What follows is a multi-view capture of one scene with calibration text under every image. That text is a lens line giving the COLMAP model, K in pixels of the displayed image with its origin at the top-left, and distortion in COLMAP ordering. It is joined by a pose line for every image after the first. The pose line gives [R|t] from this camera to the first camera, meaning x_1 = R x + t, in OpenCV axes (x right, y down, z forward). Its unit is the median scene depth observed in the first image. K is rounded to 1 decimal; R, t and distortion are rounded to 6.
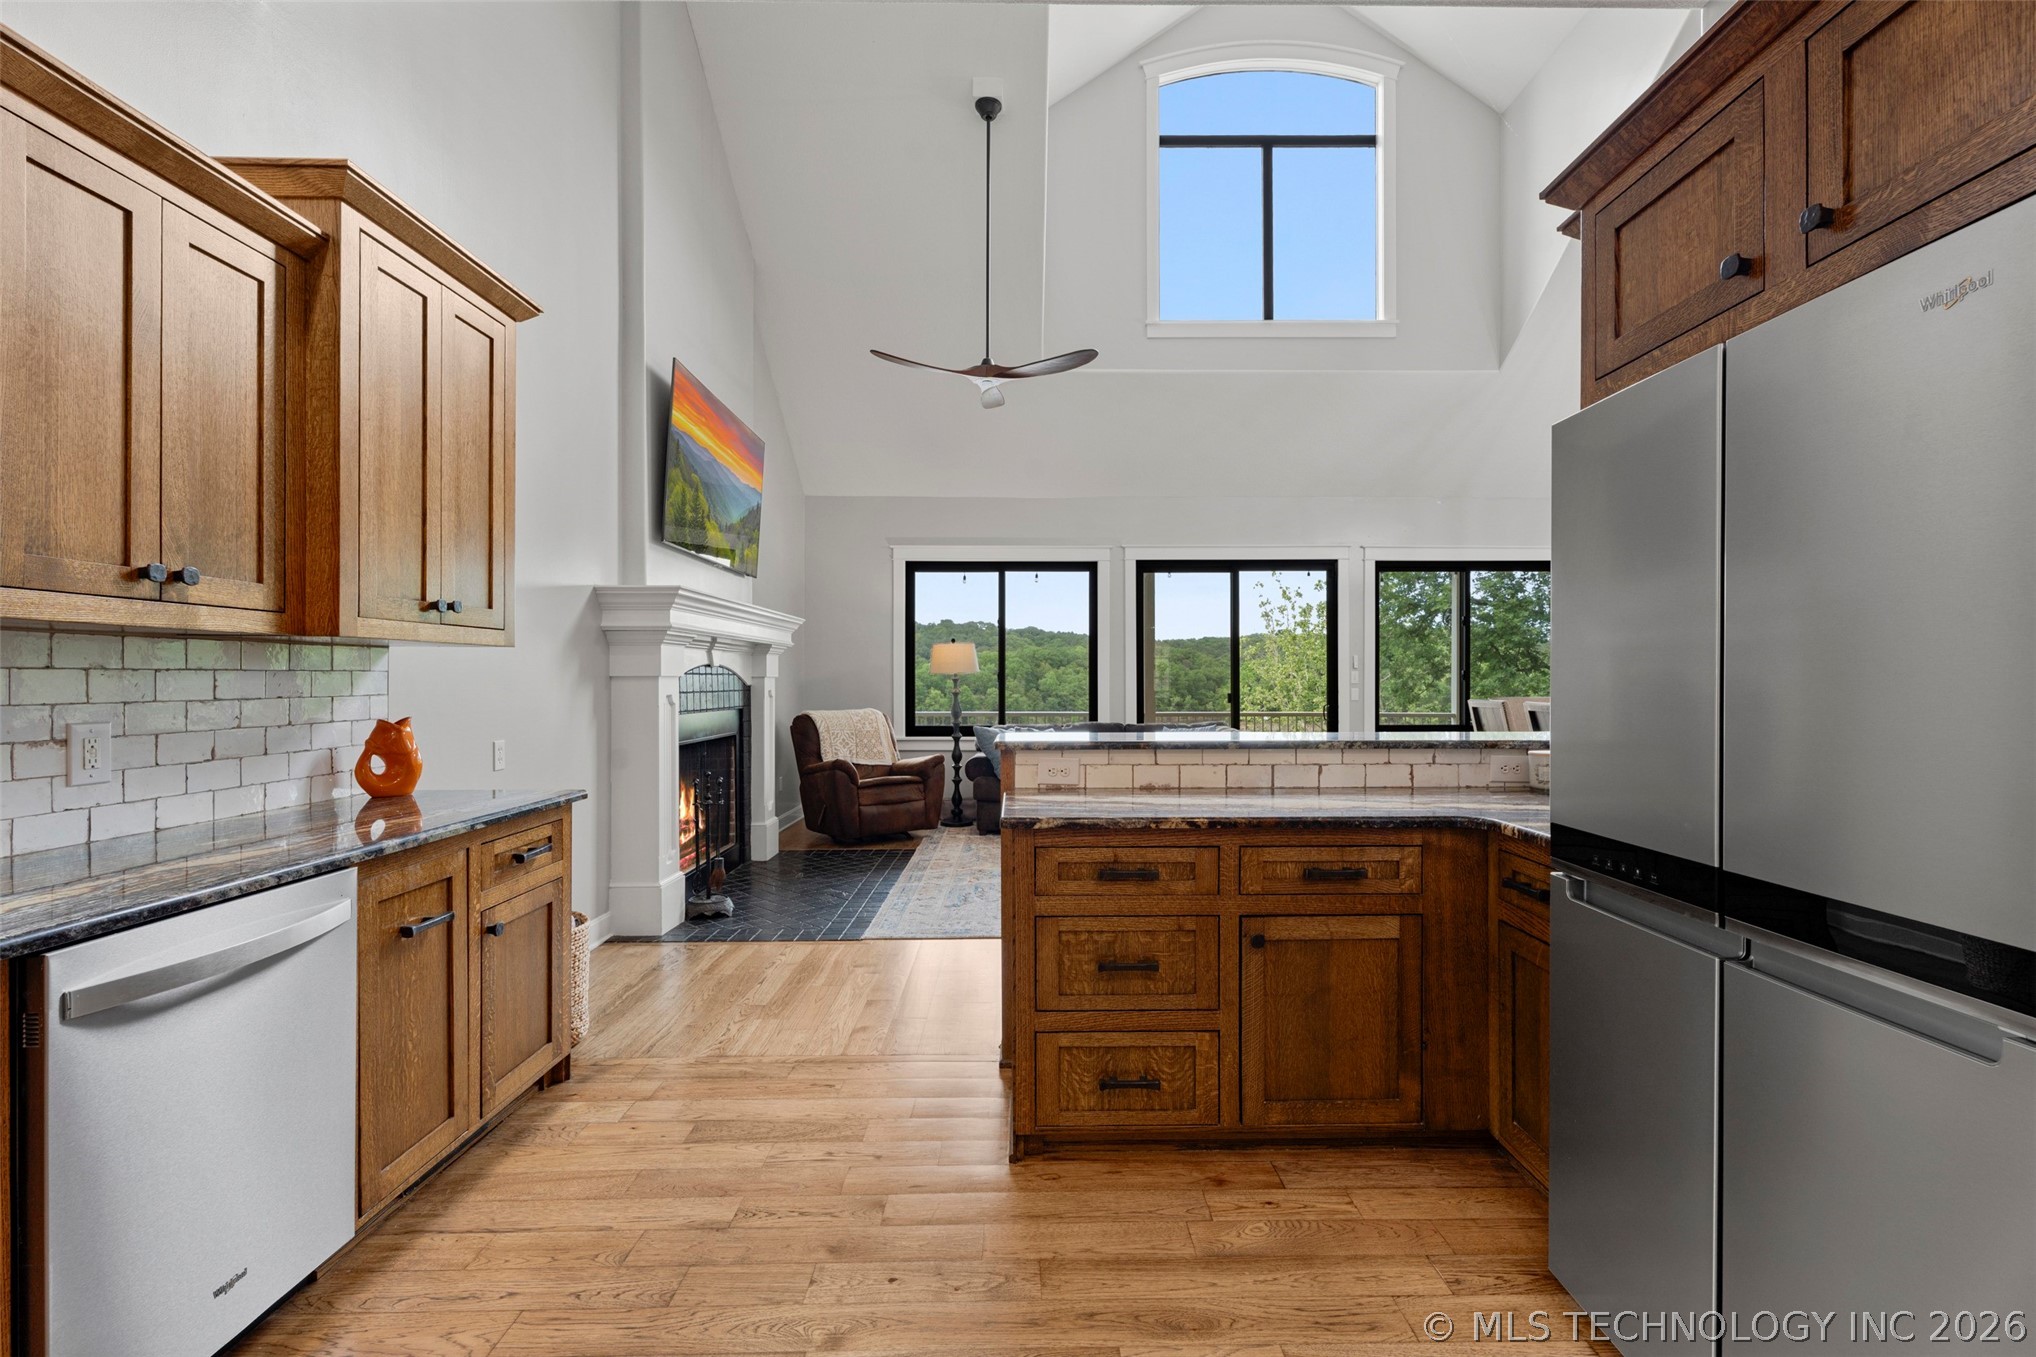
lens RADIAL K [[901.3, 0, 1037.8], [0, 901.3, 679.6], [0, 0, 1]] dist [0.003000, -0.000197]
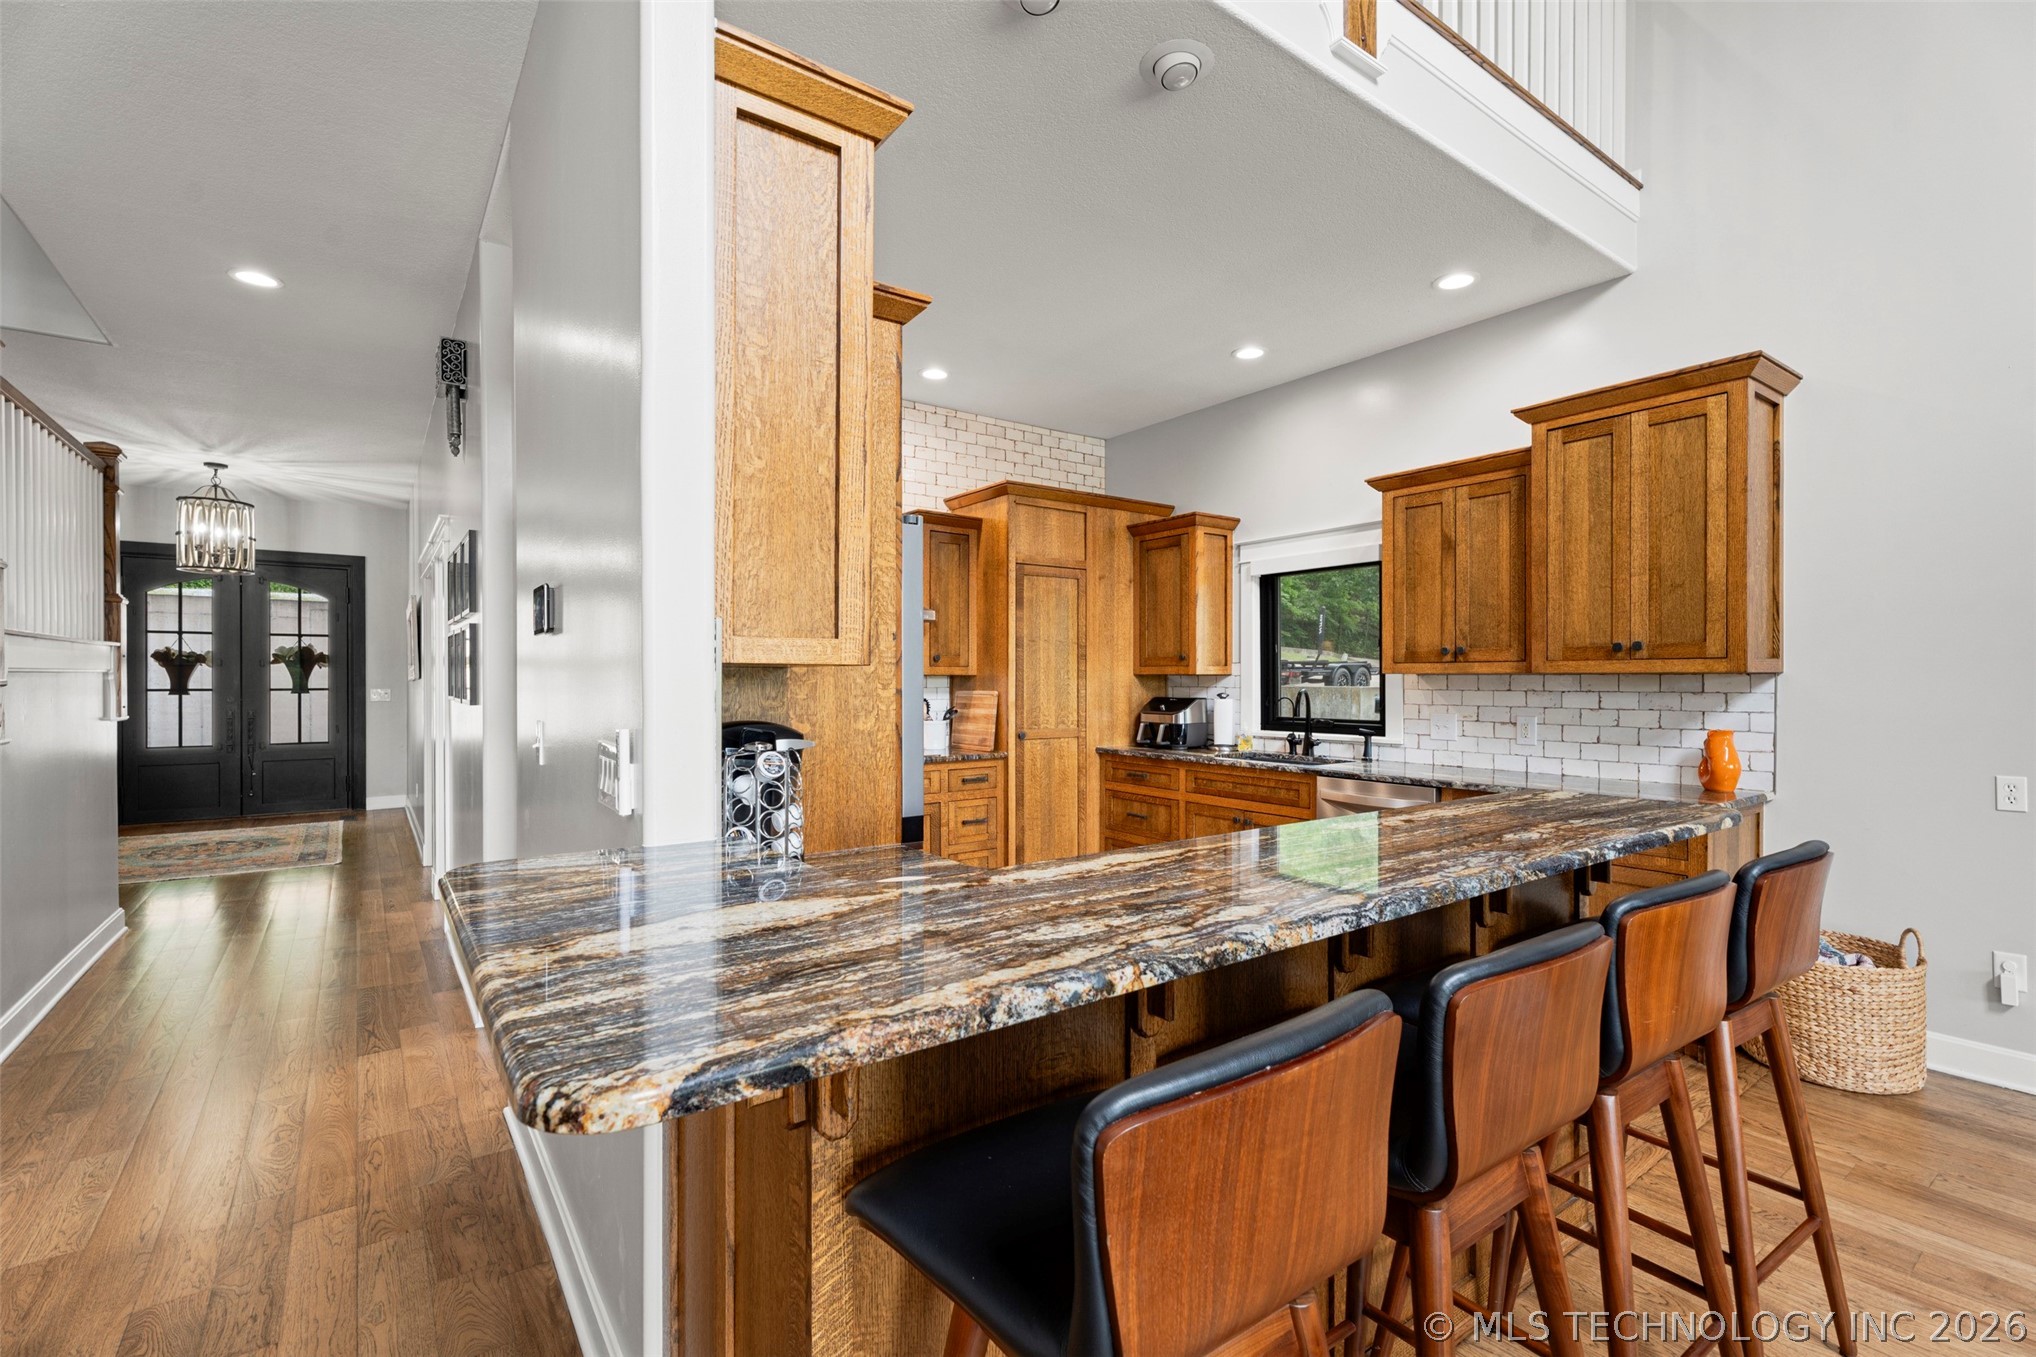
lens RADIAL K [[907.3, 0, 1033.7], [0, 907.3, 683.4], [0, 0, 1]] dist [0.002459, 0.000107]
pose [[-0.811354, 0.003396, -0.584545, 0.409841], [-0.000804, 0.999976, 0.006924, -0.015569], [0.584554, 0.006088, -0.811332, 0.733824]]
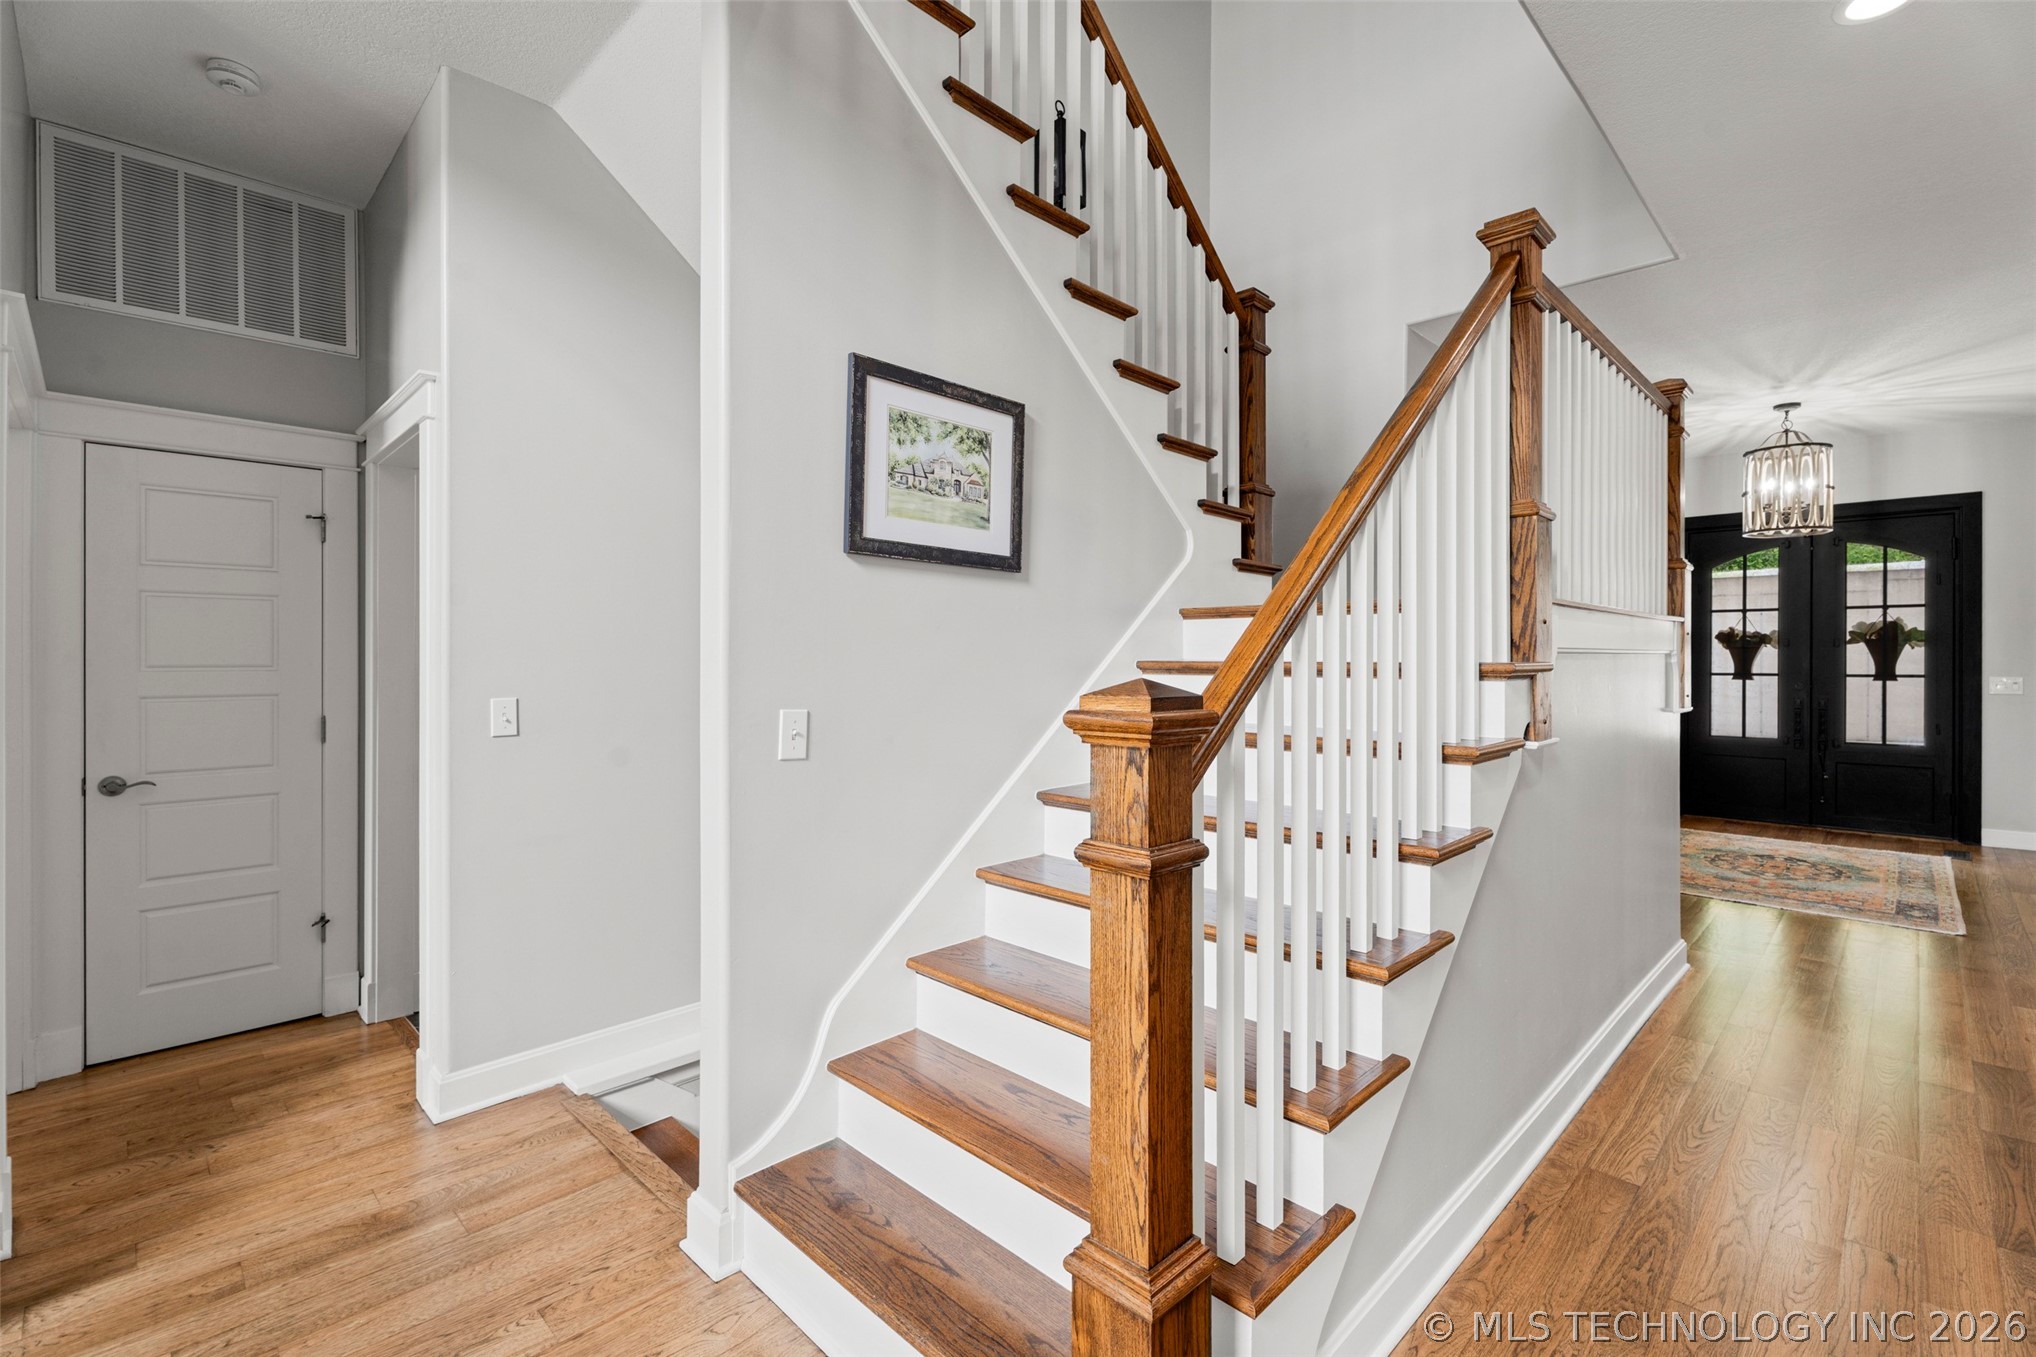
lens RADIAL K [[904.2, 0, 1032.1], [0, 904.2, 659.5], [0, 0, 1]] dist [-0.000112, -0.000451]
pose [[-0.702450, -0.001569, 0.711731, 0.463779], [-0.001049, 0.999999, 0.001169, -0.015518], [-0.711732, 0.000075, -0.702451, 0.382892]]
